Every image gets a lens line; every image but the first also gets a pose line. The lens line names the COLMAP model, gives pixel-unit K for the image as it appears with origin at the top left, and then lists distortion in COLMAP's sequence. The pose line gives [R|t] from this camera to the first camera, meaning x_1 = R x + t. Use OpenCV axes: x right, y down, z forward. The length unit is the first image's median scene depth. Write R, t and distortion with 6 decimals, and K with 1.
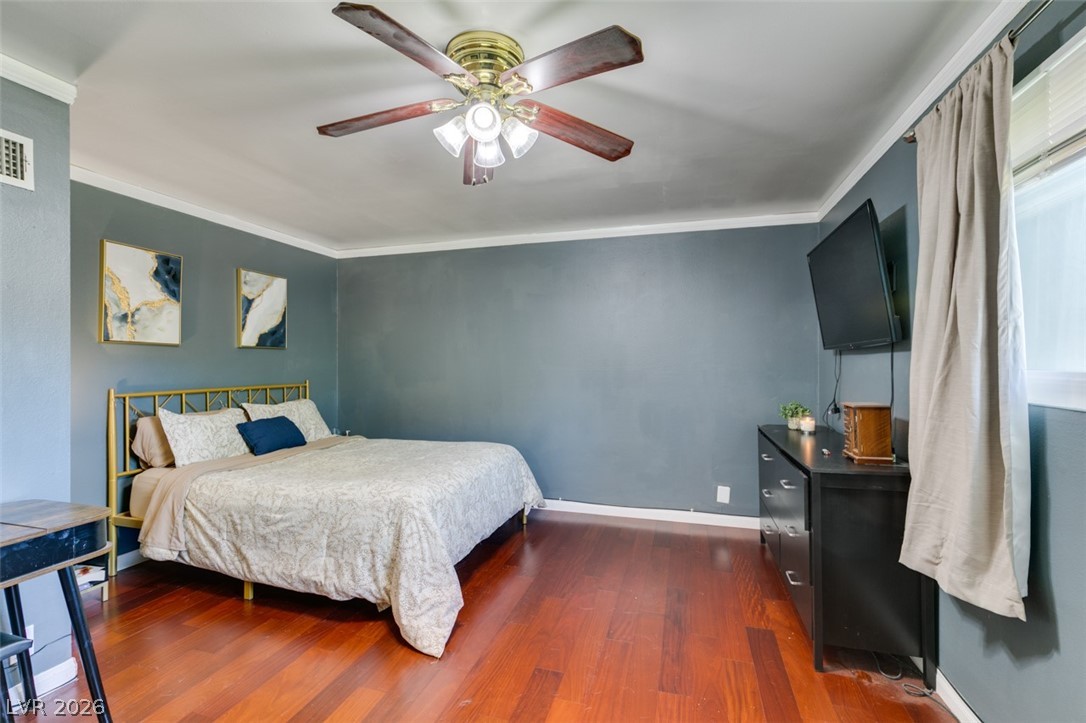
lens RADIAL K [[487.0, 0, 544.0], [0, 487.0, 359.7], [0, 0, 1]] dist [0.003805, -0.000214]
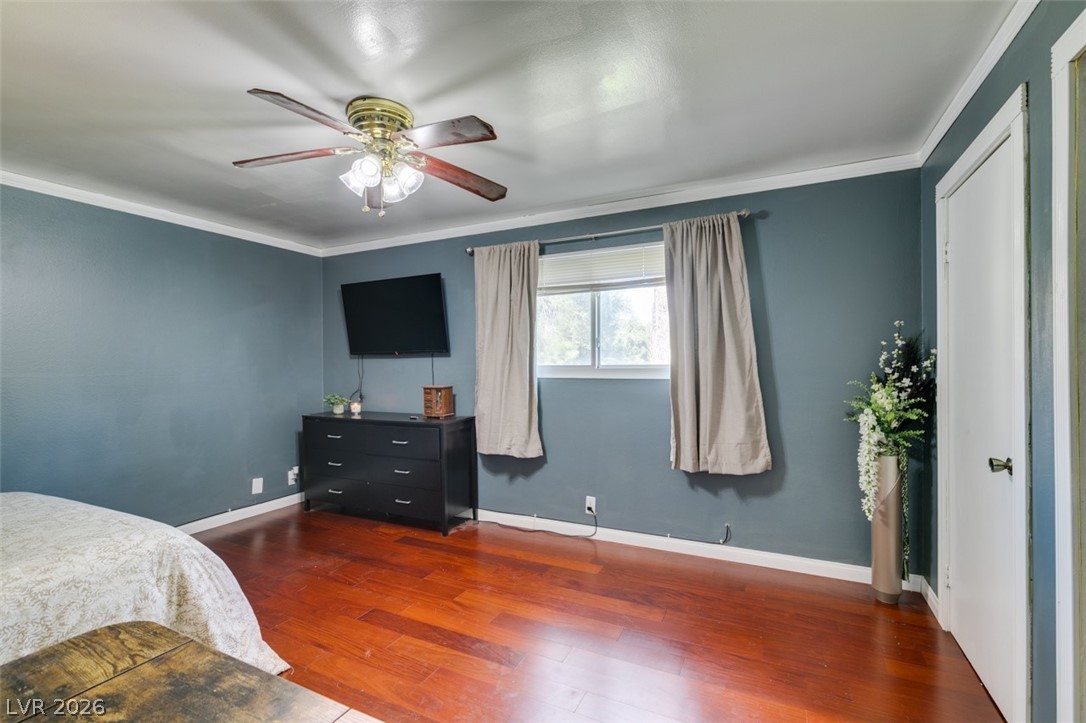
lens RADIAL K [[487.0, 0, 543.2], [0, 487.0, 360.7], [0, 0, 1]] dist [0.003805, -0.000214]
pose [[0.164526, 0.004444, 0.986363, -0.957203], [0.002795, 0.999984, -0.004971, 0.006837], [-0.986369, 0.003575, 0.164511, 0.300152]]
